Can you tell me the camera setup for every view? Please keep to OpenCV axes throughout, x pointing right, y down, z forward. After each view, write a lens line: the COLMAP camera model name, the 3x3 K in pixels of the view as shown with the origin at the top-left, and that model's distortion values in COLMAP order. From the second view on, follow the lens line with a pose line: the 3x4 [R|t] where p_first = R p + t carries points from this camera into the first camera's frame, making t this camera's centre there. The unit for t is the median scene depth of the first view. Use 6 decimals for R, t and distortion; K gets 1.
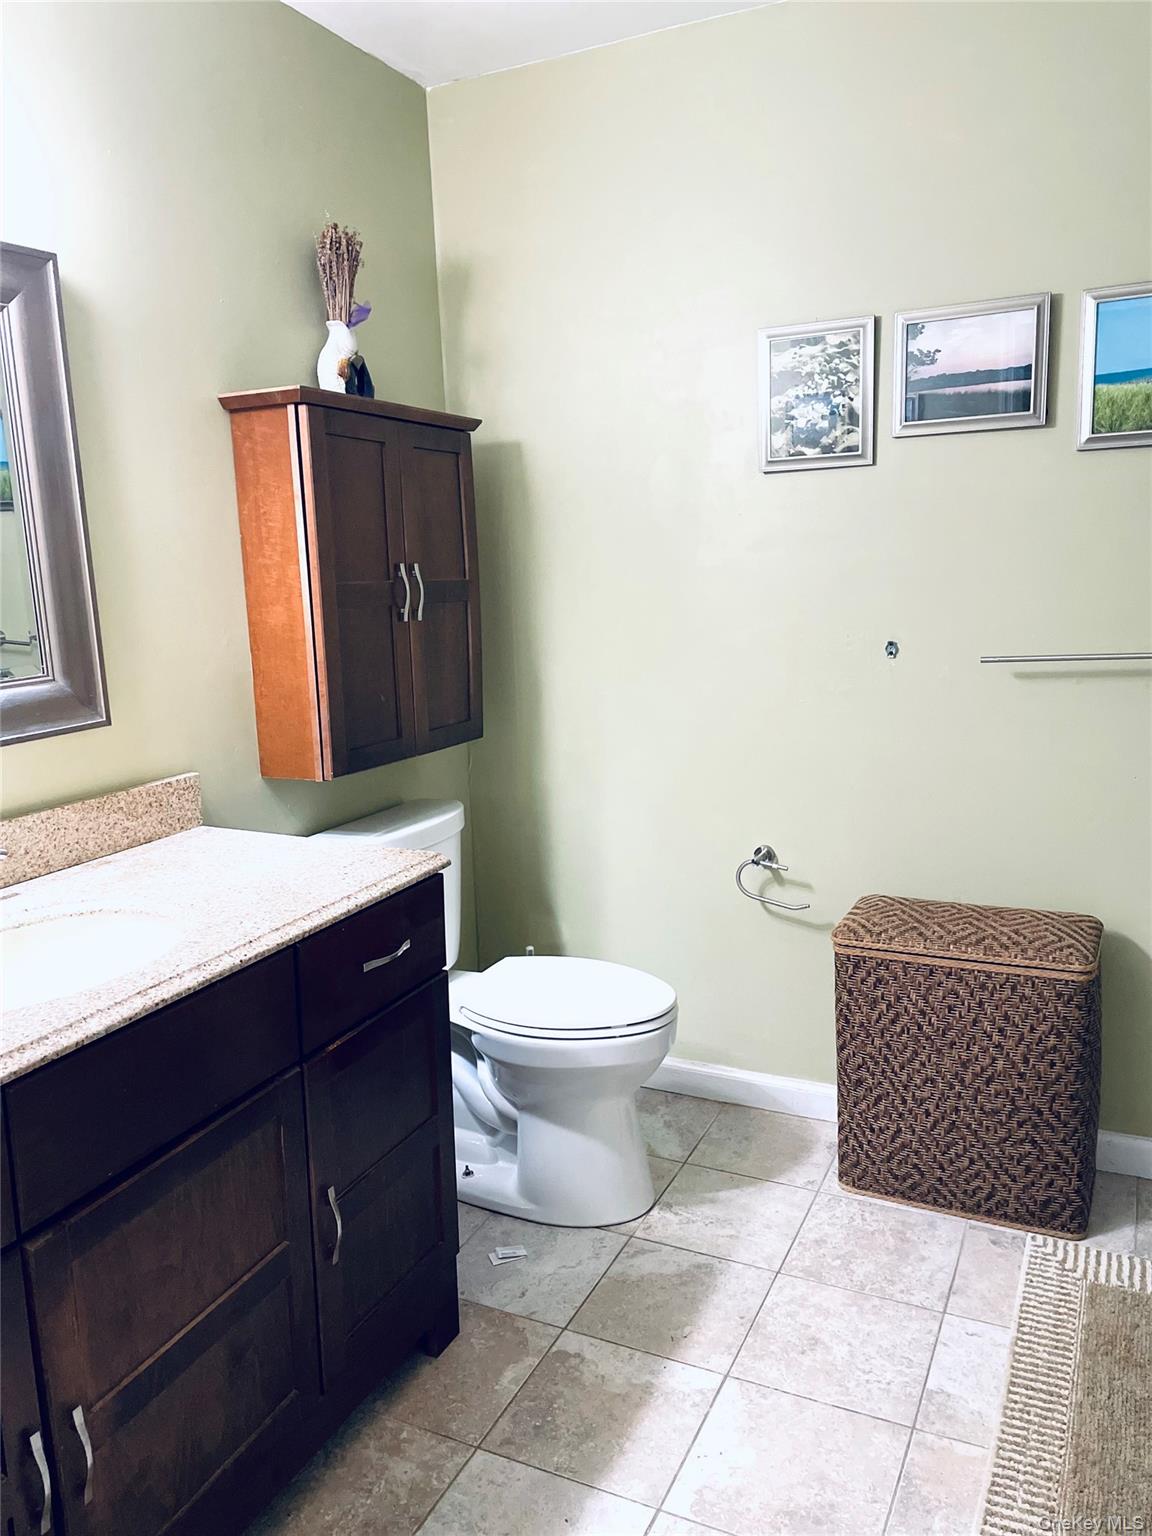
lens RADIAL K [[1144.6, 0, 580.1], [0, 1144.6, 761.3], [0, 0, 1]] dist [0.052192, -0.066287]
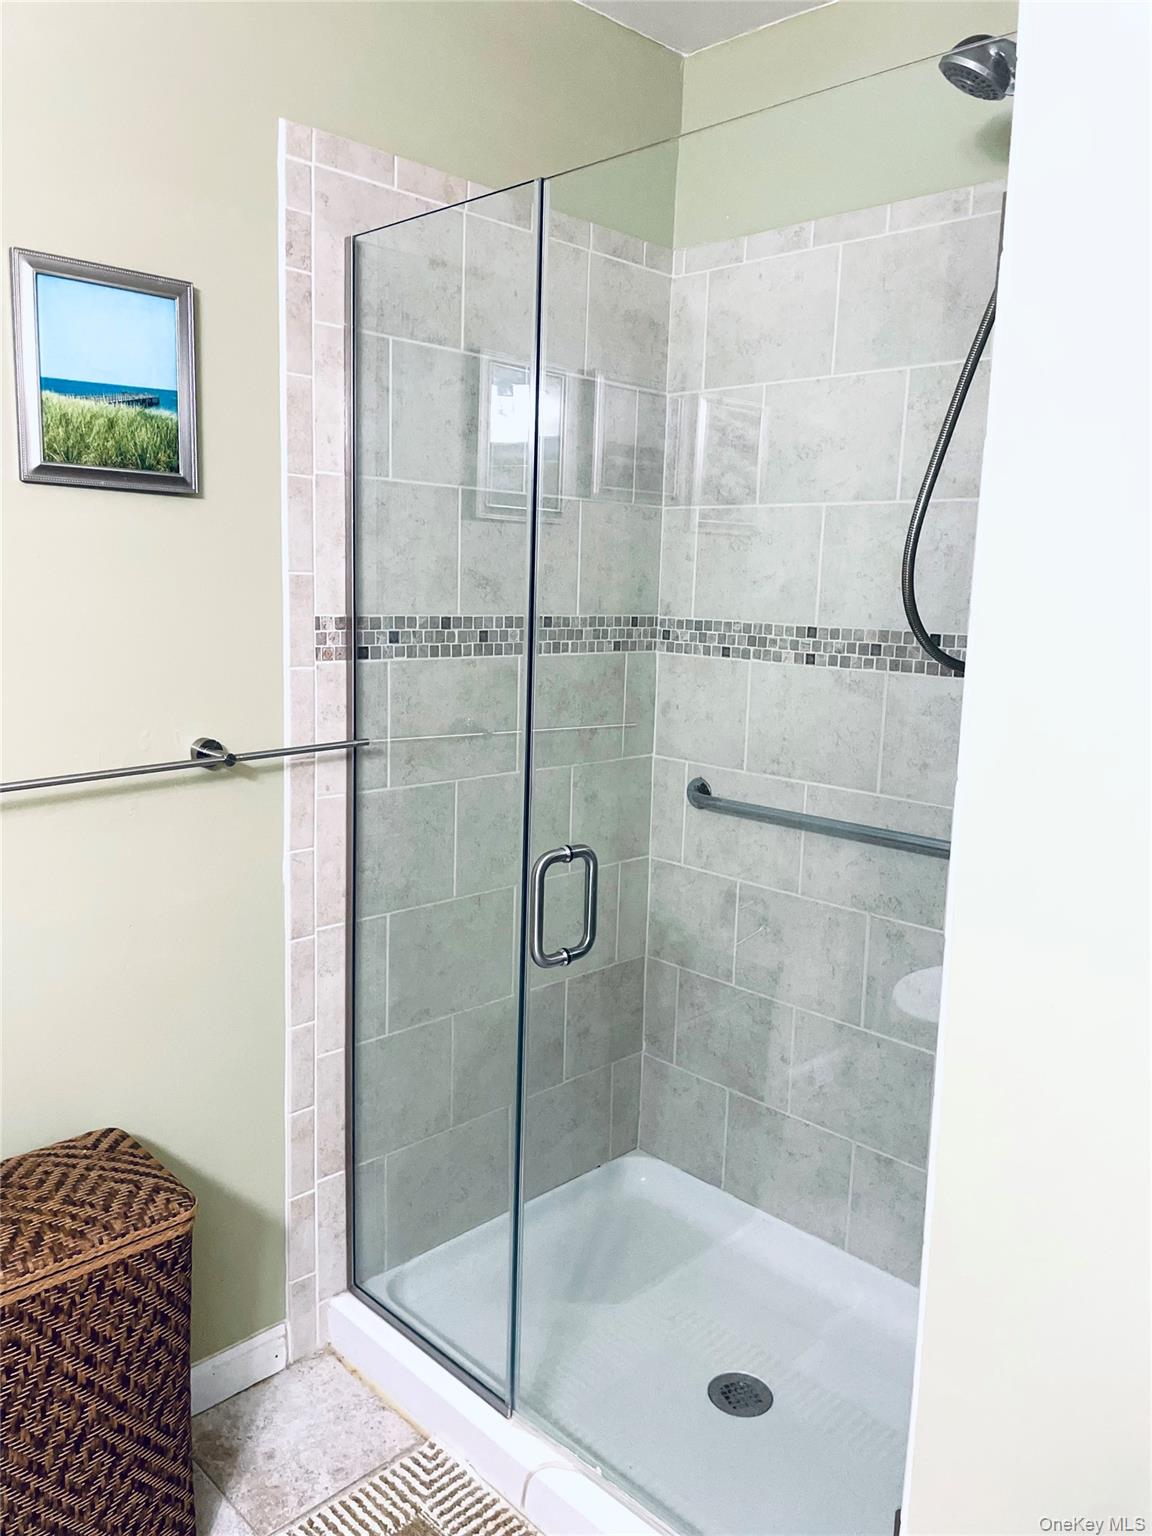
lens RADIAL K [[1144.6, 0, 576.5], [0, 1144.6, 770.6], [0, 0, 1]] dist [0.052192, -0.066287]
pose [[0.341758, -0.102001, 0.934236, -0.117302], [0.127316, 0.989953, 0.061511, -0.101319], [-0.931124, 0.097921, 0.351311, 0.478655]]
